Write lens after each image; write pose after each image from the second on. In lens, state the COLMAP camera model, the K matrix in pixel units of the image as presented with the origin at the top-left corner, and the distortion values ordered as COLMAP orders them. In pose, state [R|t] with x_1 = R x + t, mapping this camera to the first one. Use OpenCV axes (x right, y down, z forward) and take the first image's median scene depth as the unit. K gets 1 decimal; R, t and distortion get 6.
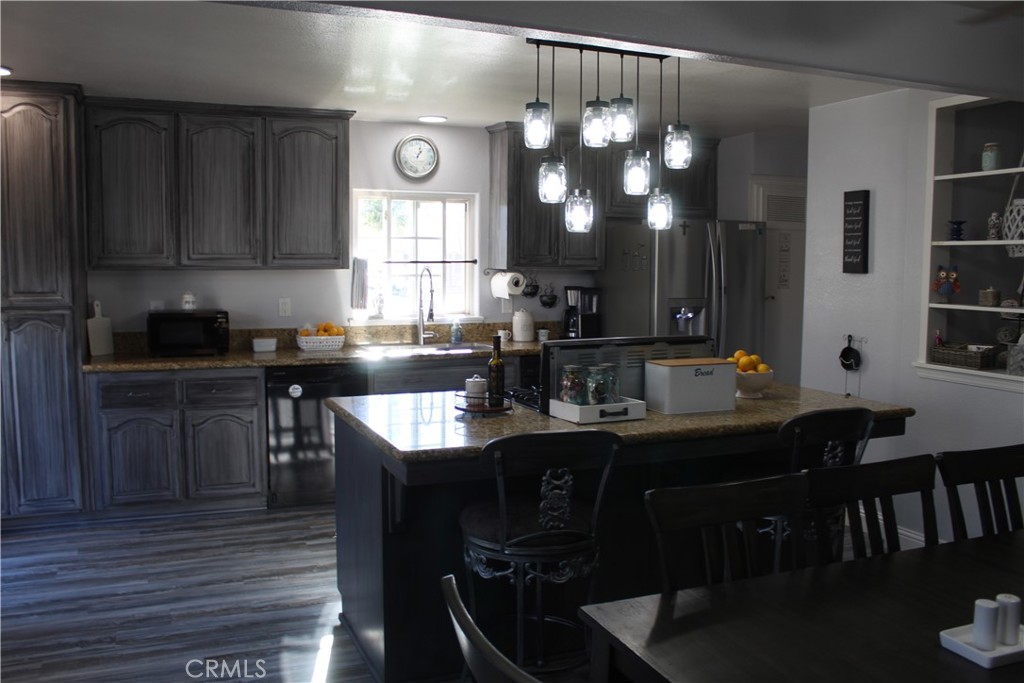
lens RADIAL K [[854.7, 0, 510.6], [0, 854.7, 342.3], [0, 0, 1]] dist [-0.103789, 0.034448]
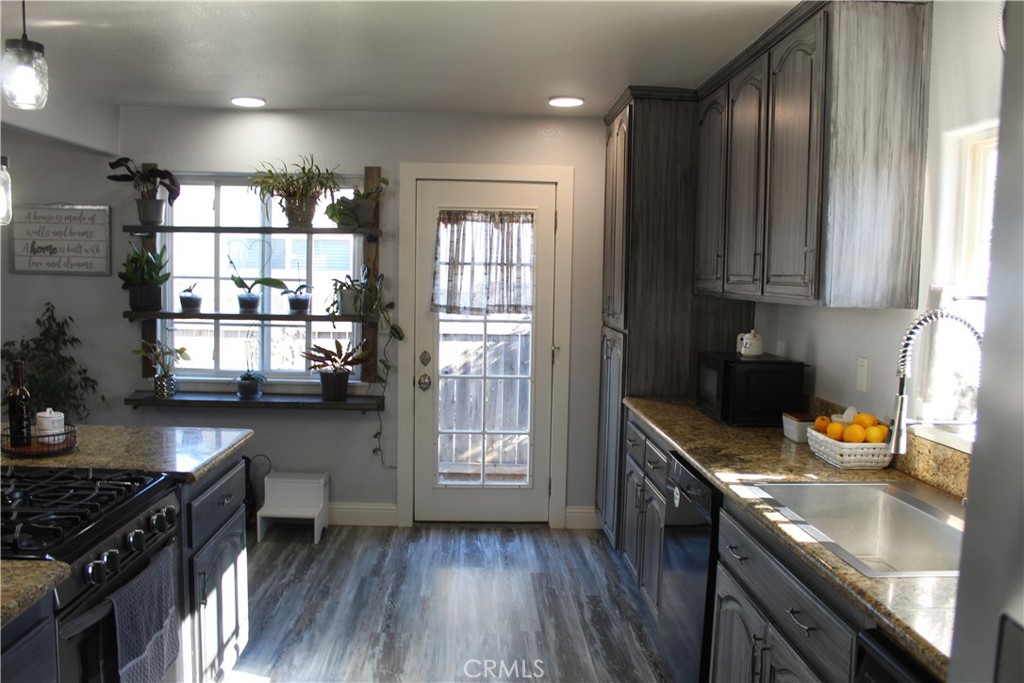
lens RADIAL K [[854.7, 0, 512.0], [0, 854.7, 341.7], [0, 0, 1]] dist [-0.103789, 0.034448]
pose [[-0.351327, 0.054025, -0.934693, 0.455021], [-0.119122, 0.987641, 0.101860, -0.128579], [0.928644, 0.147129, -0.340550, 1.389529]]
